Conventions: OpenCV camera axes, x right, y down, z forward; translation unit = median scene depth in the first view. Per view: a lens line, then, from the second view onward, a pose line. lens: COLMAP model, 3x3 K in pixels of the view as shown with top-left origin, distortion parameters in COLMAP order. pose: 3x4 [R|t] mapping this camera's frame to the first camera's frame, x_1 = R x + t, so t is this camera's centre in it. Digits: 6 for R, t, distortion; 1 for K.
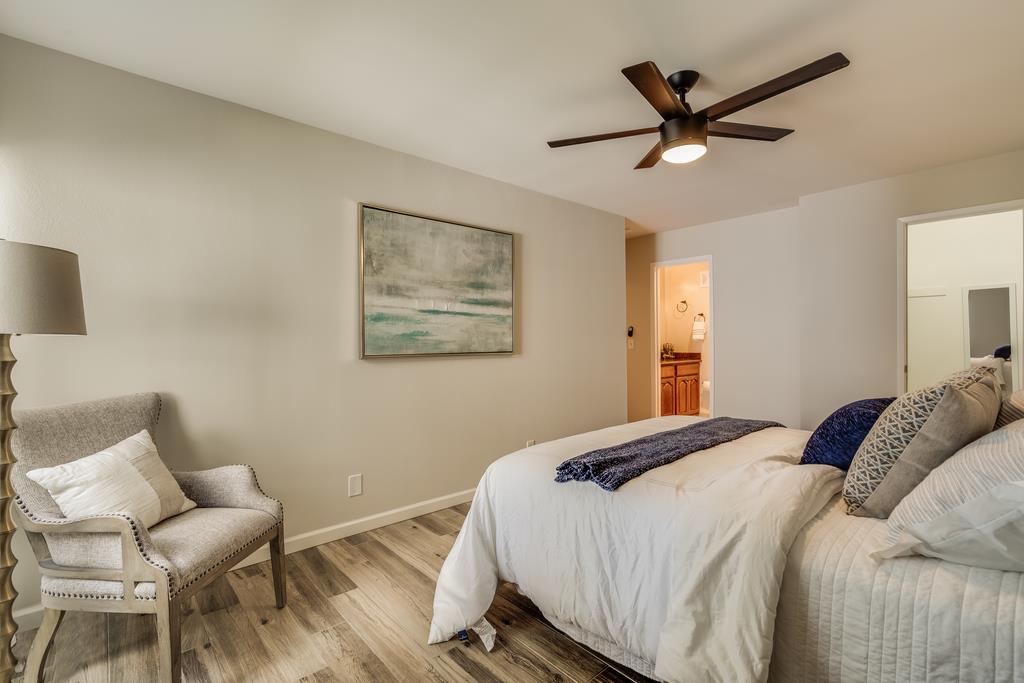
lens RADIAL K [[470.9, 0, 512.0], [0, 470.9, 341.5], [0, 0, 1]] dist [0.000542, 0.000055]
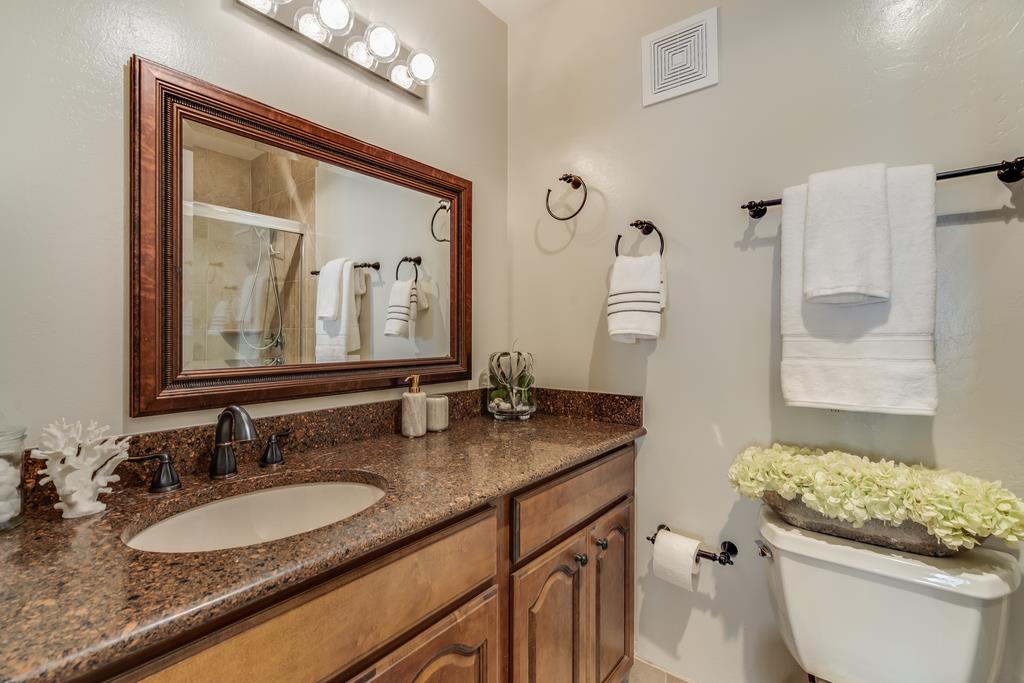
lens RADIAL K [[470.9, 0, 512.0], [0, 470.9, 341.5], [0, 0, 1]] dist [0.000542, 0.000055]
pose [[0.982534, 0.008158, 0.185903, 0.299010], [-0.009173, 0.999947, 0.004601, -0.002761], [-0.185855, -0.006226, 0.982557, 0.793283]]
